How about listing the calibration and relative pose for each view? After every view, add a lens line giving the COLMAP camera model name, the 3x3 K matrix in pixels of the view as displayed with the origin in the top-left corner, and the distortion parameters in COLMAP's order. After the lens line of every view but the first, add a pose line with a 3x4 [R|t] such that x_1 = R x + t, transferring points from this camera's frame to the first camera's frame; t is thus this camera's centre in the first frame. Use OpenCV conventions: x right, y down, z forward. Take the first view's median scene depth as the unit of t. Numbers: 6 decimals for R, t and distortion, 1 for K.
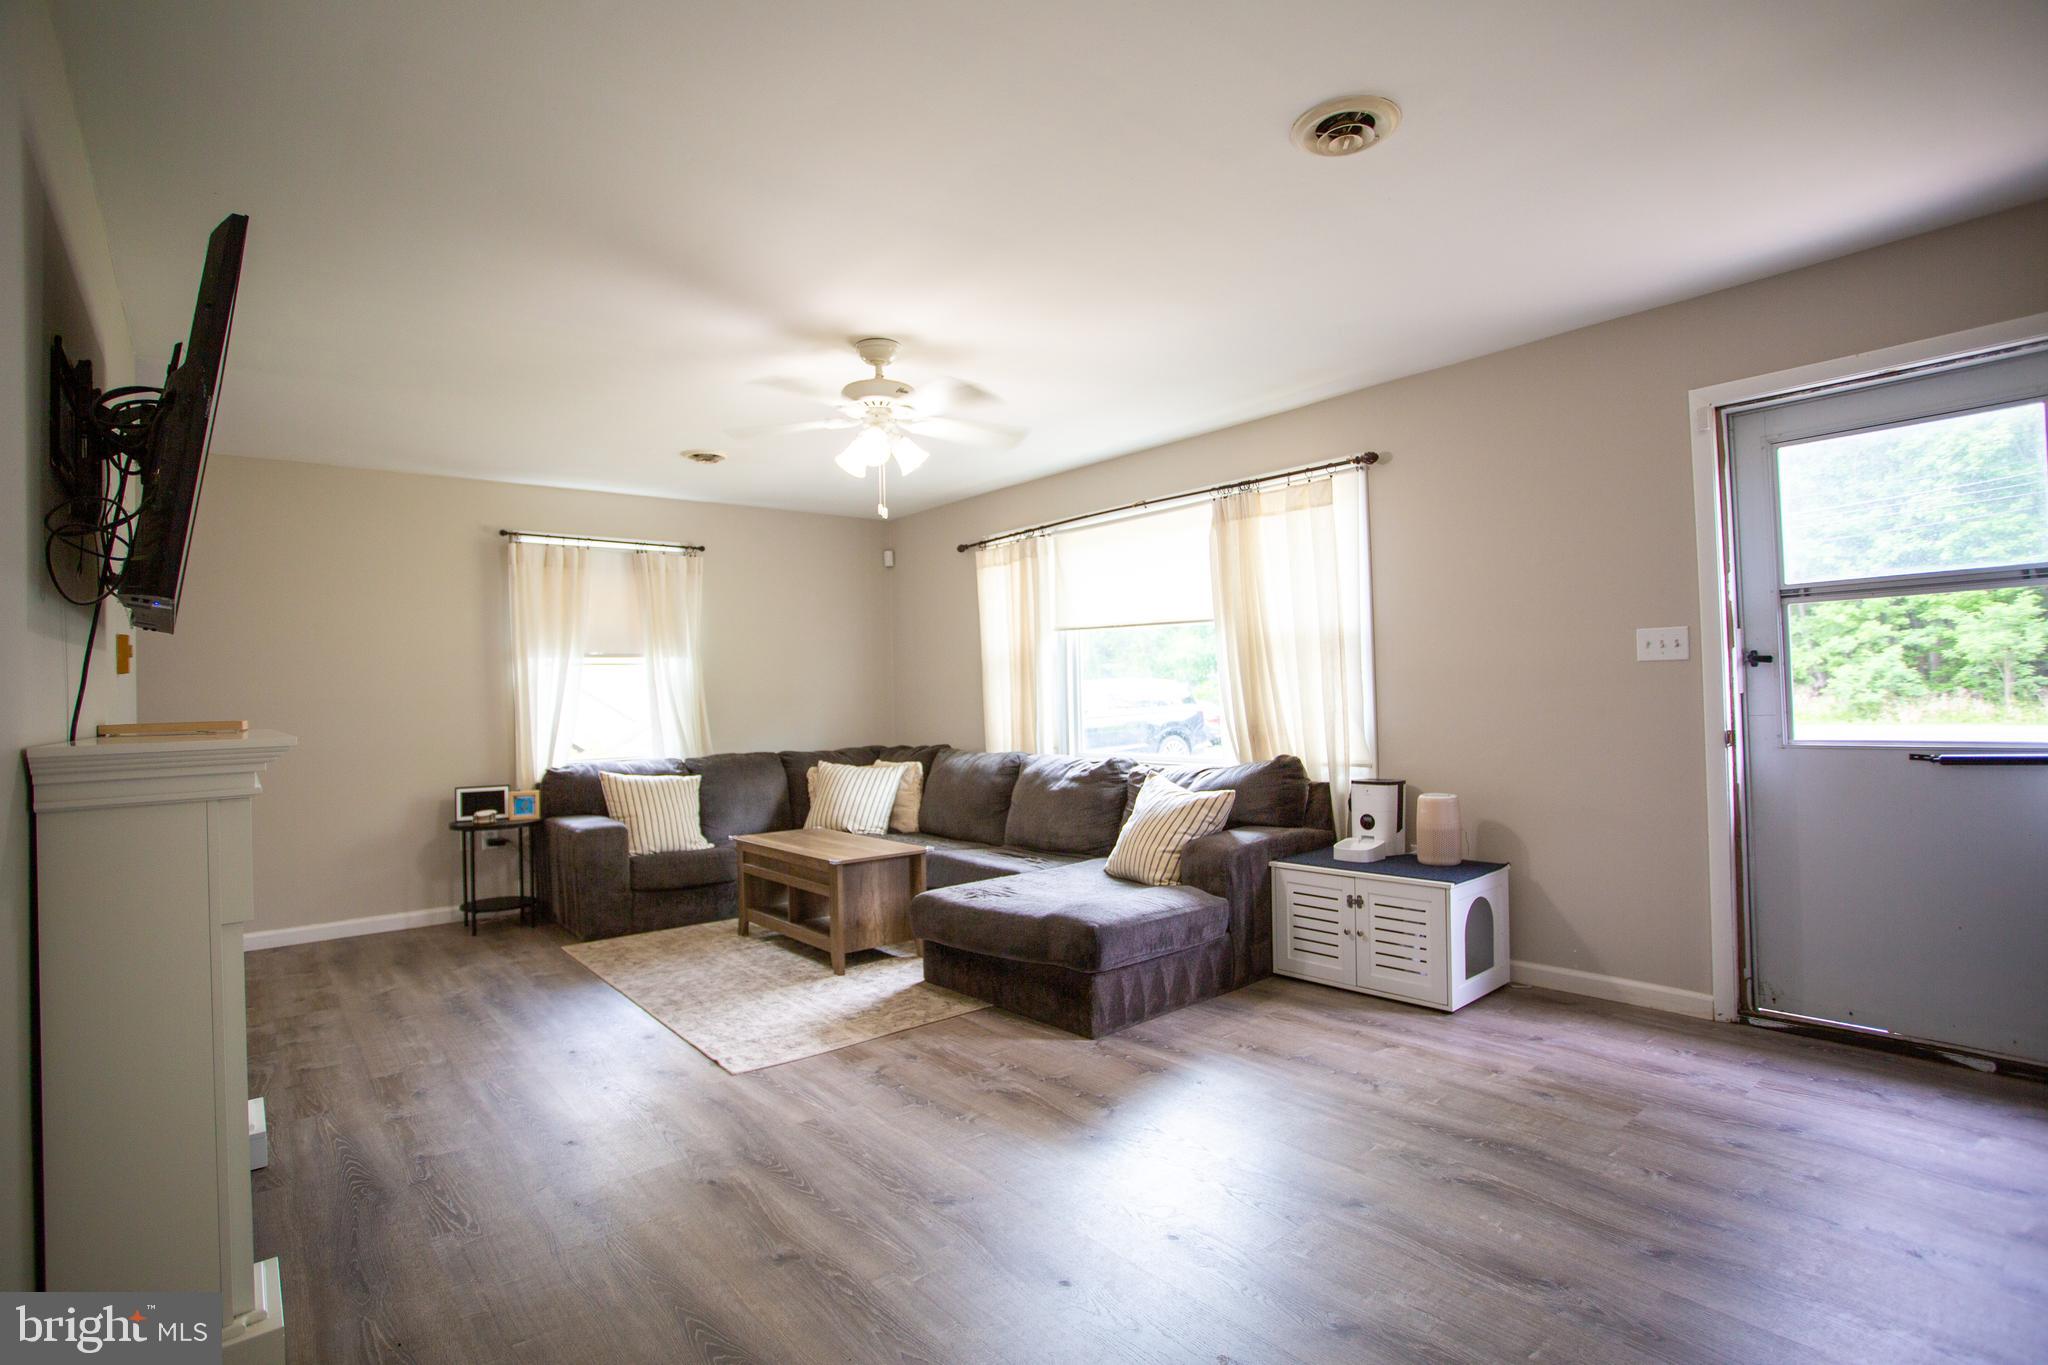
lens RADIAL K [[1000.1, 0, 1024.2], [0, 1000.1, 681.8], [0, 0, 1]] dist [-0.060206, 0.025176]
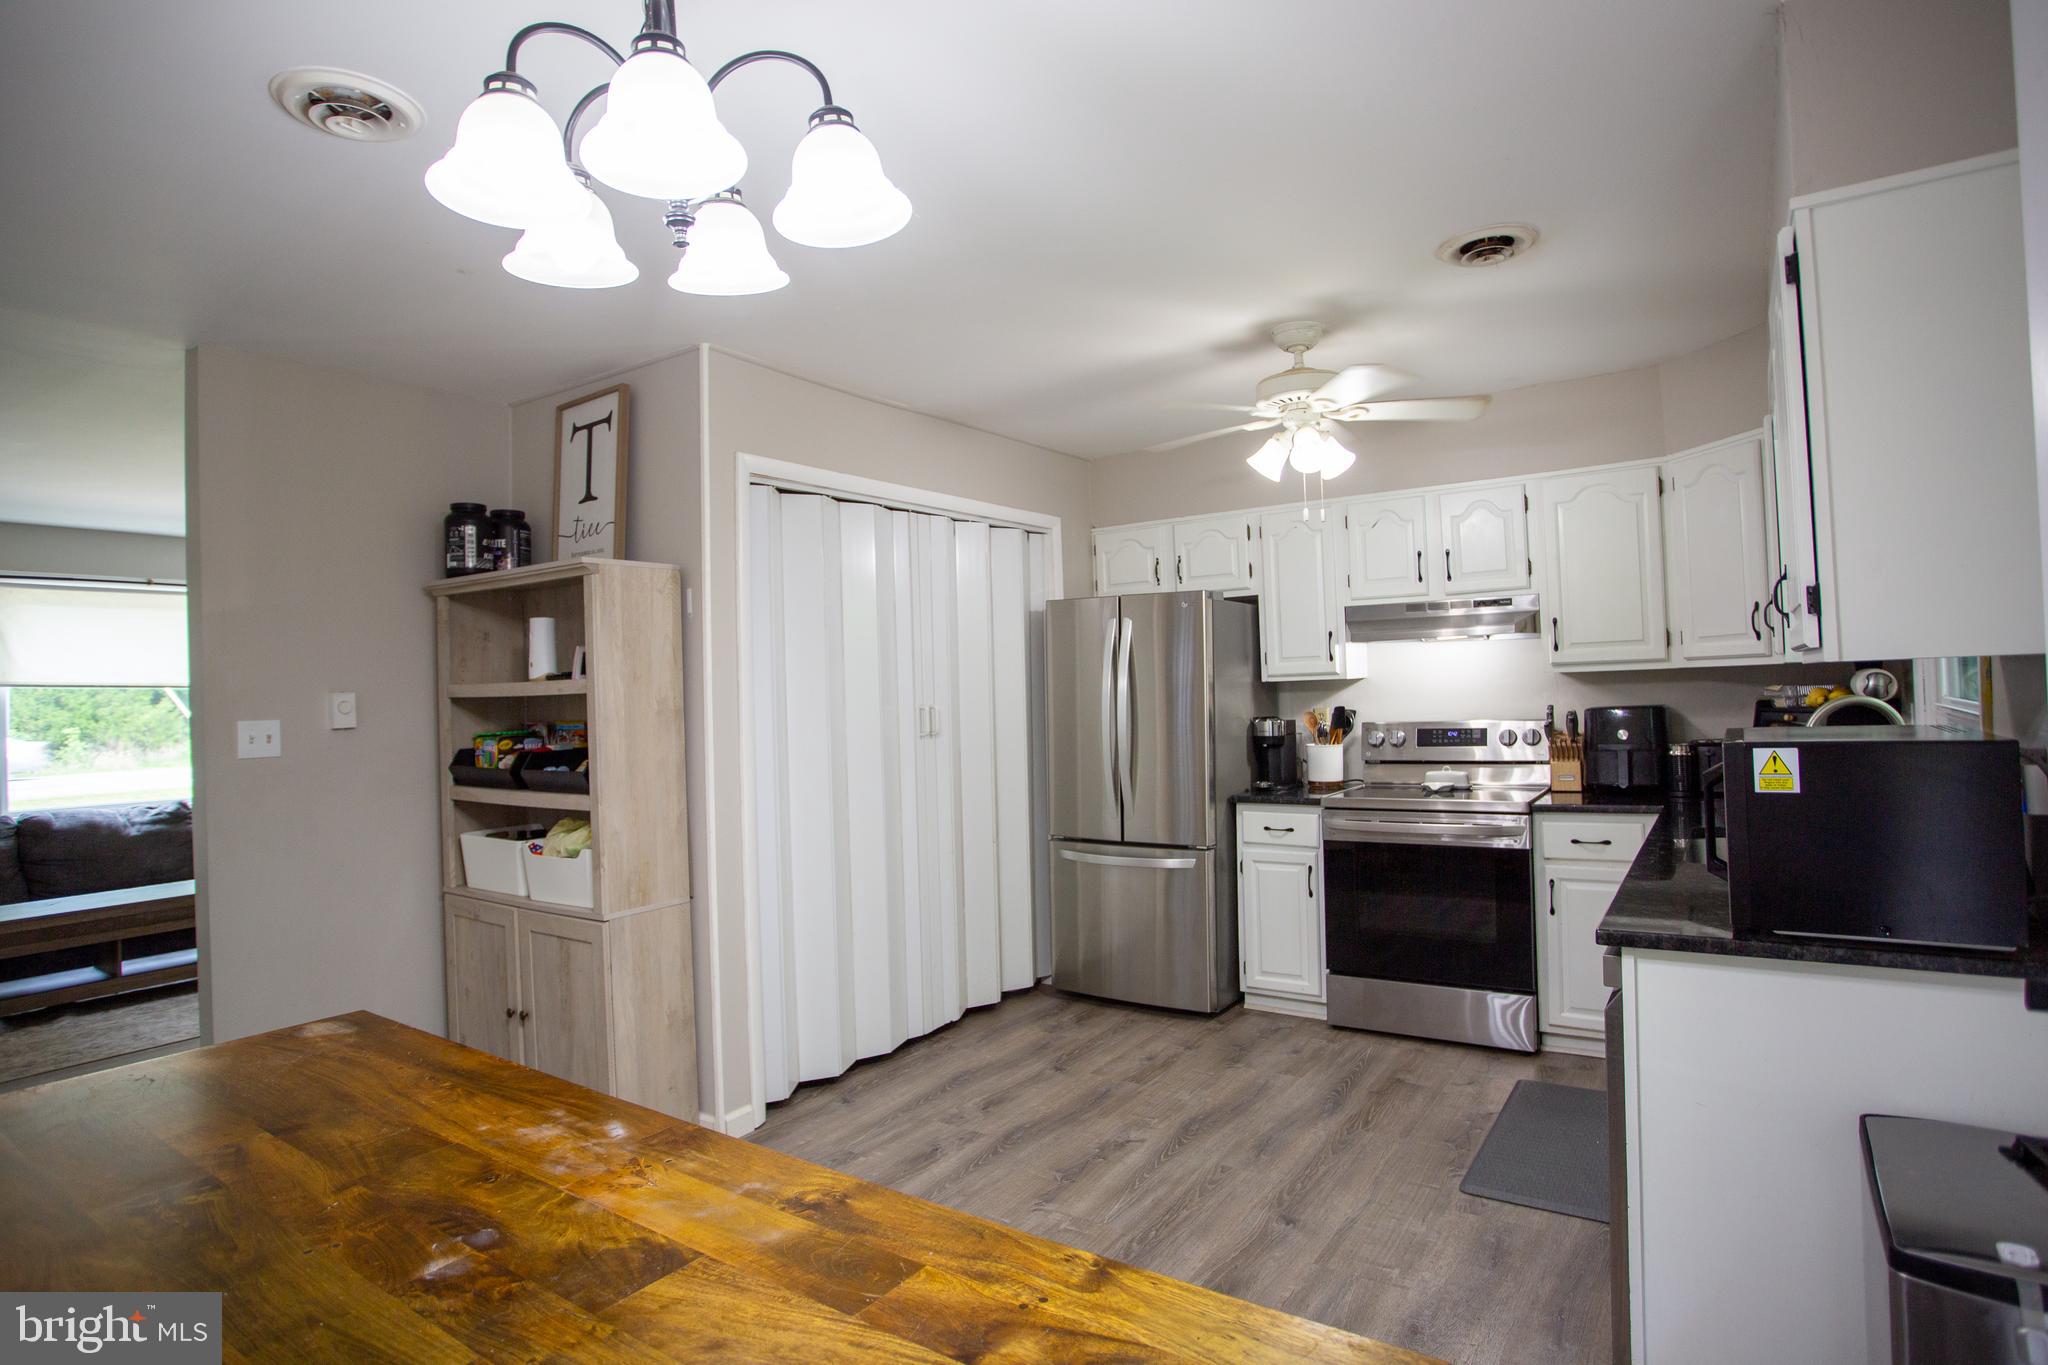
lens RADIAL K [[1067.7, 0, 1034.5], [0, 1067.7, 667.5], [0, 0, 1]] dist [-0.063859, 0.024738]
pose [[-0.276600, 0.055266, 0.959395, -1.953487], [0.030498, 0.998347, -0.048717, 0.014049], [-0.960501, 0.015785, -0.277828, 0.532679]]
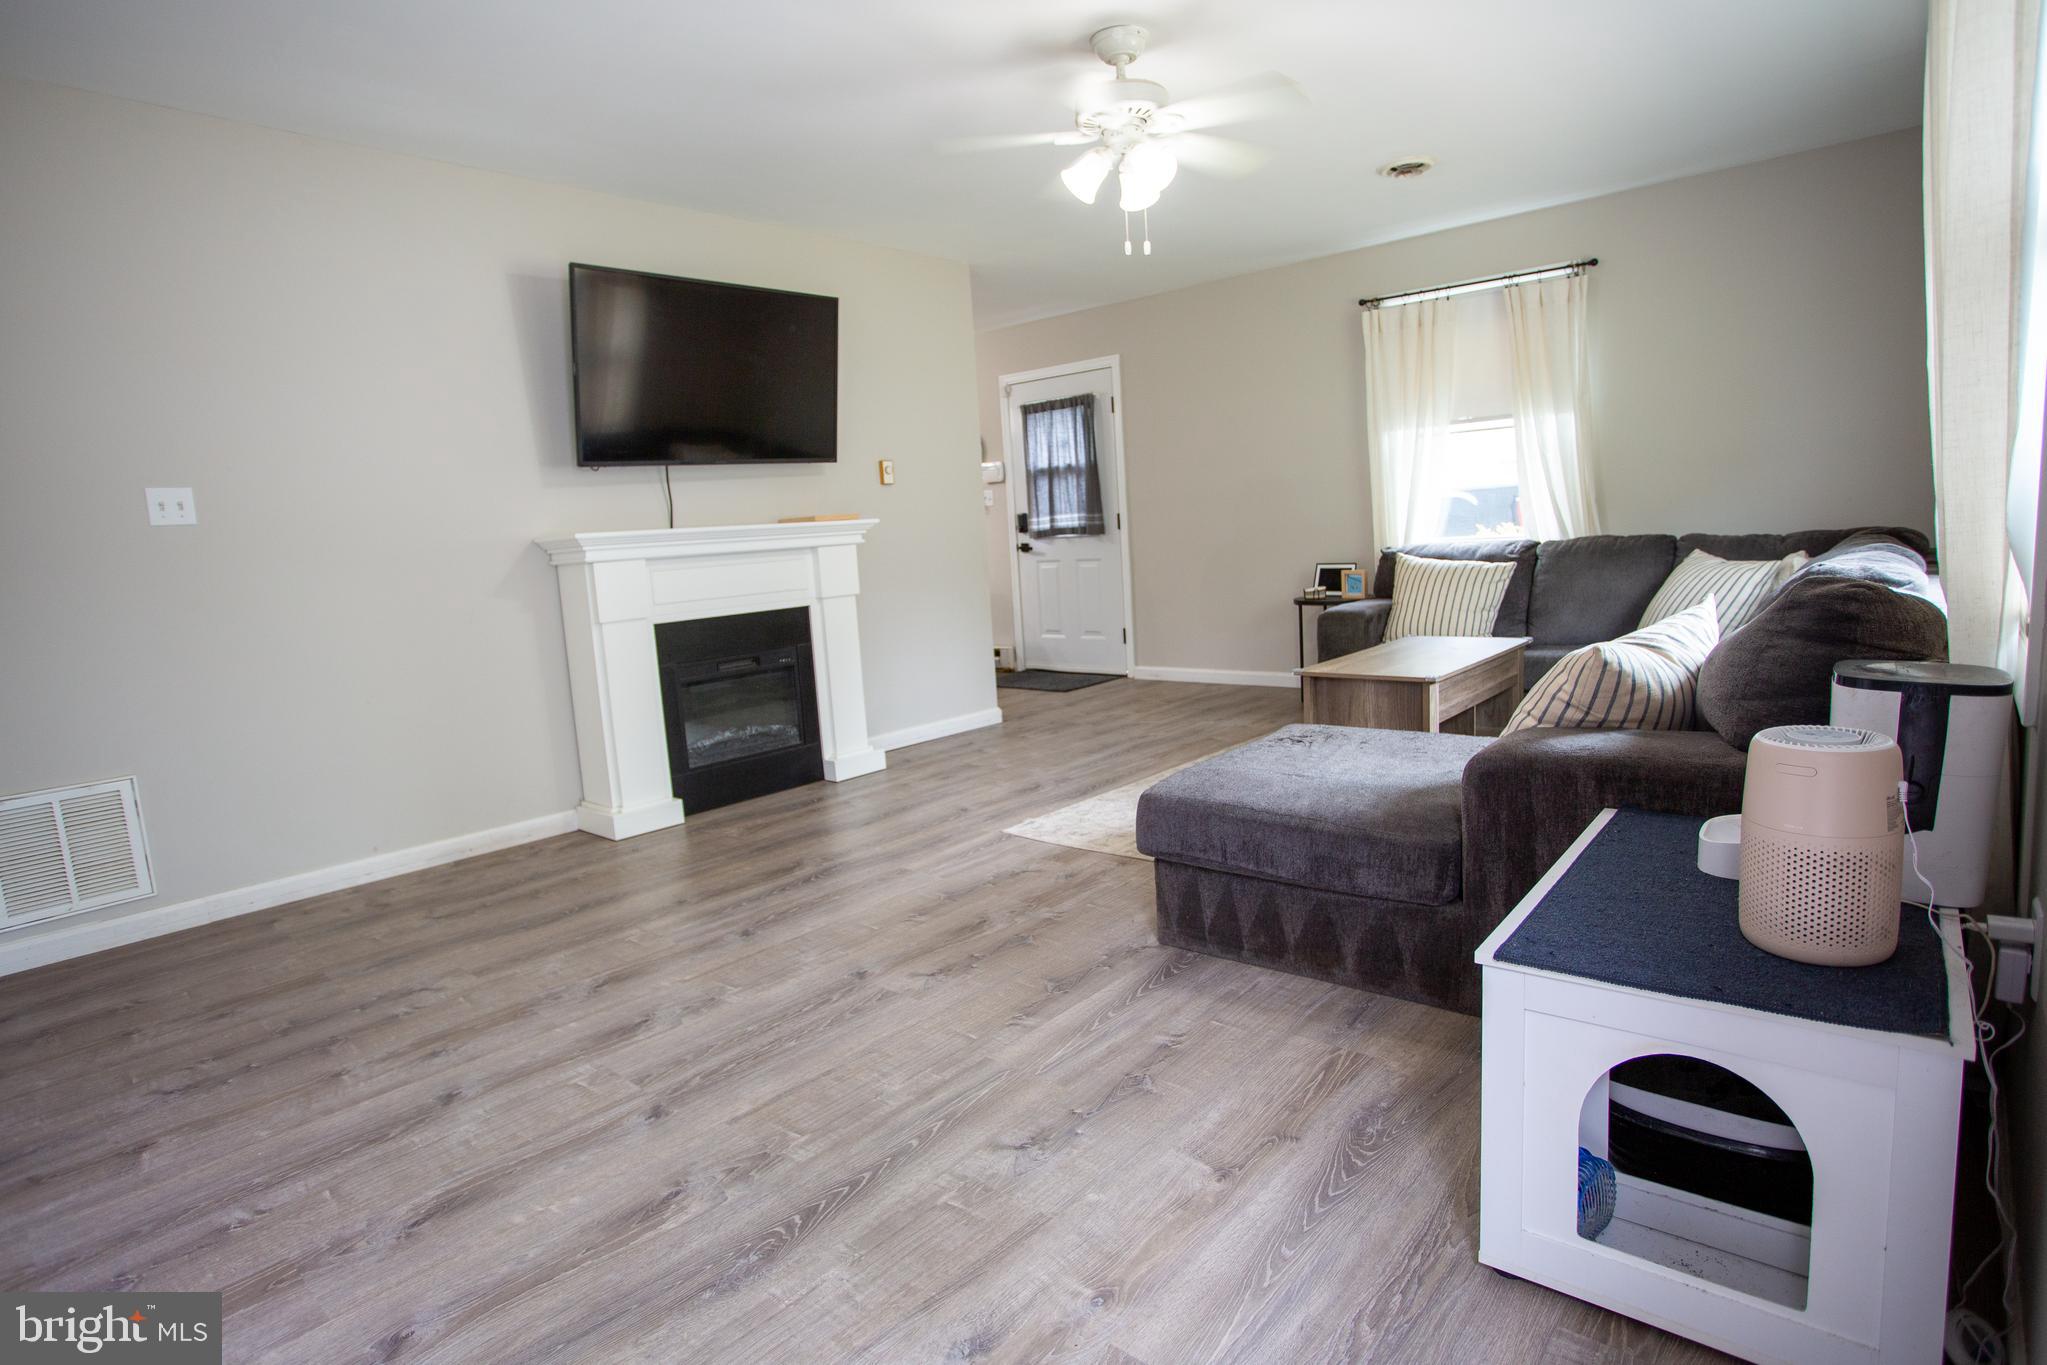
lens RADIAL K [[1067.2, 0, 1009.9], [0, 1067.2, 675.8], [0, 0, 1]] dist [-0.063859, 0.024738]
pose [[0.147089, 0.148212, -0.977956, 0.754581], [0.067126, 0.984935, 0.159366, 0.032886], [0.986843, -0.089087, 0.134924, 0.768433]]
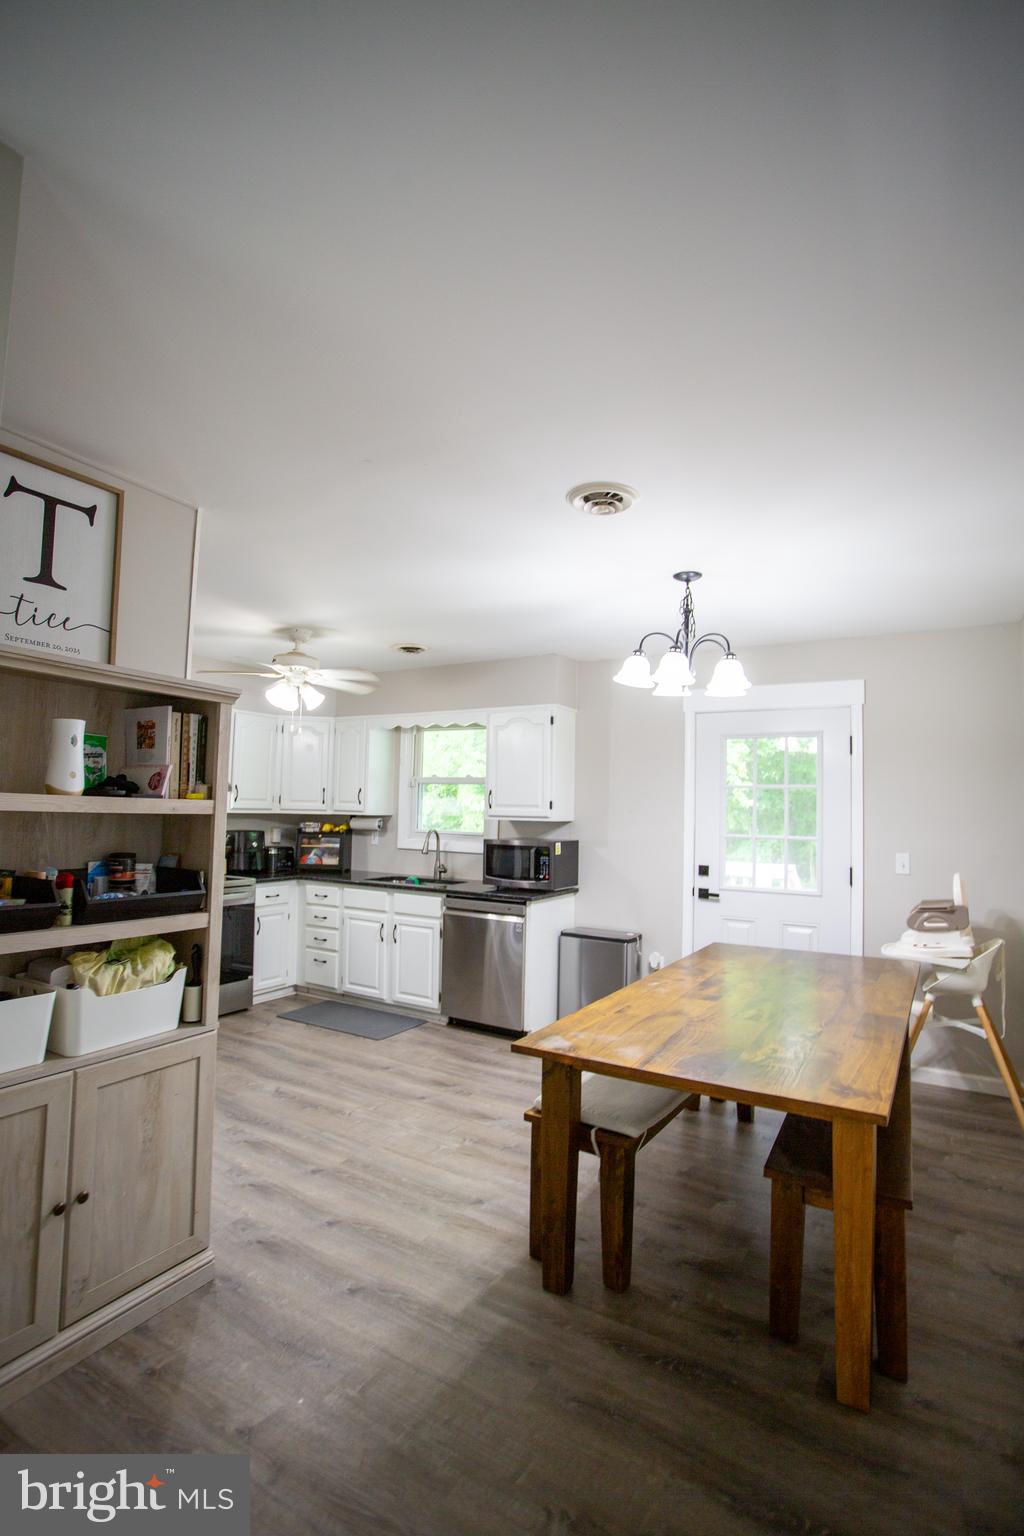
lens RADIAL K [[750.1, 0, 503.9], [0, 750.1, 759.0], [0, 0, 1]] dist [-0.060206, 0.025176]
pose [[-0.944887, -0.016390, -0.326986, -1.041654], [0.005353, 0.997839, -0.065486, -0.024216], [0.327353, -0.063628, -0.942757, 1.337751]]
